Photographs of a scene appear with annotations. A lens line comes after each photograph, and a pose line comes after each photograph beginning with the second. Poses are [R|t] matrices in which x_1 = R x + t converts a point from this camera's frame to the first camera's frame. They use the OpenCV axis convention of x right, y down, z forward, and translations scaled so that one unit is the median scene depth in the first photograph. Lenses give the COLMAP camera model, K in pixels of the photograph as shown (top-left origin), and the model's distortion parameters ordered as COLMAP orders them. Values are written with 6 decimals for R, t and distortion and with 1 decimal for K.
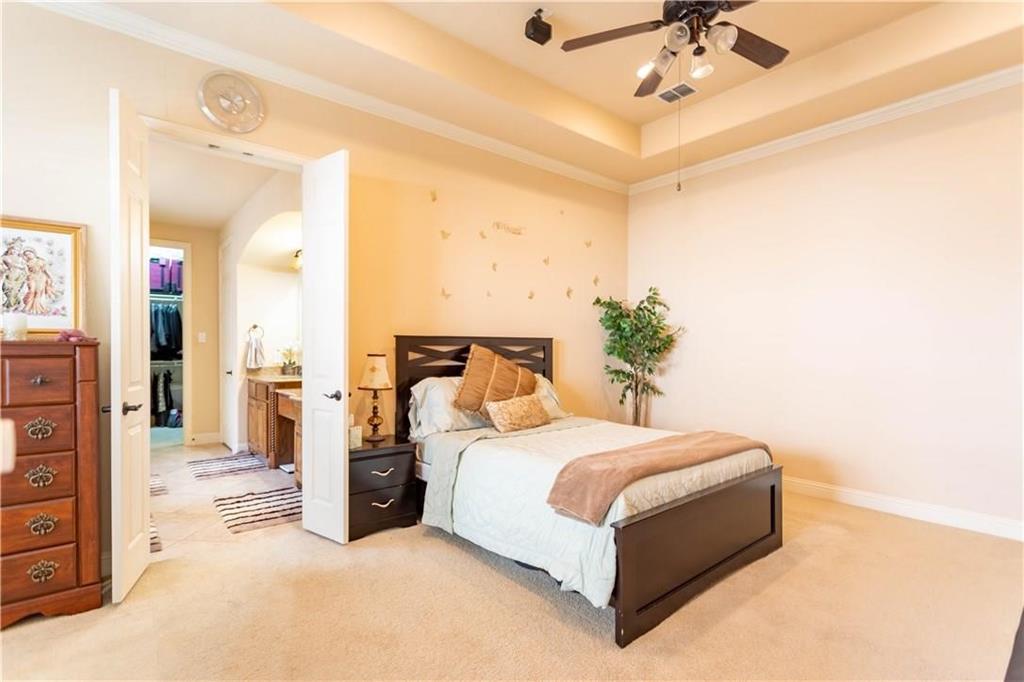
lens RADIAL K [[506.4, 0, 513.3], [0, 506.4, 349.6], [0, 0, 1]] dist [0.000888, 0.000197]
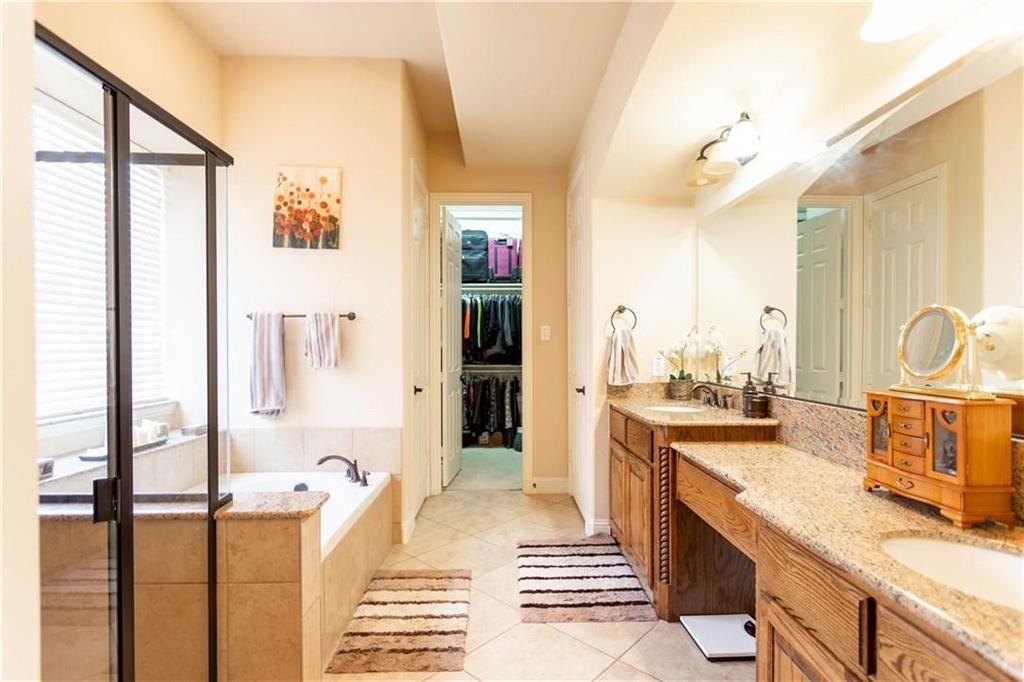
lens RADIAL K [[506.4, 0, 513.3], [0, 506.4, 349.6], [0, 0, 1]] dist [0.000888, 0.000197]
pose [[0.795109, -0.000967, -0.606466, -0.262757], [-0.000198, 0.999998, -0.001854, -0.000861], [0.606467, 0.001595, 0.795107, 0.479079]]
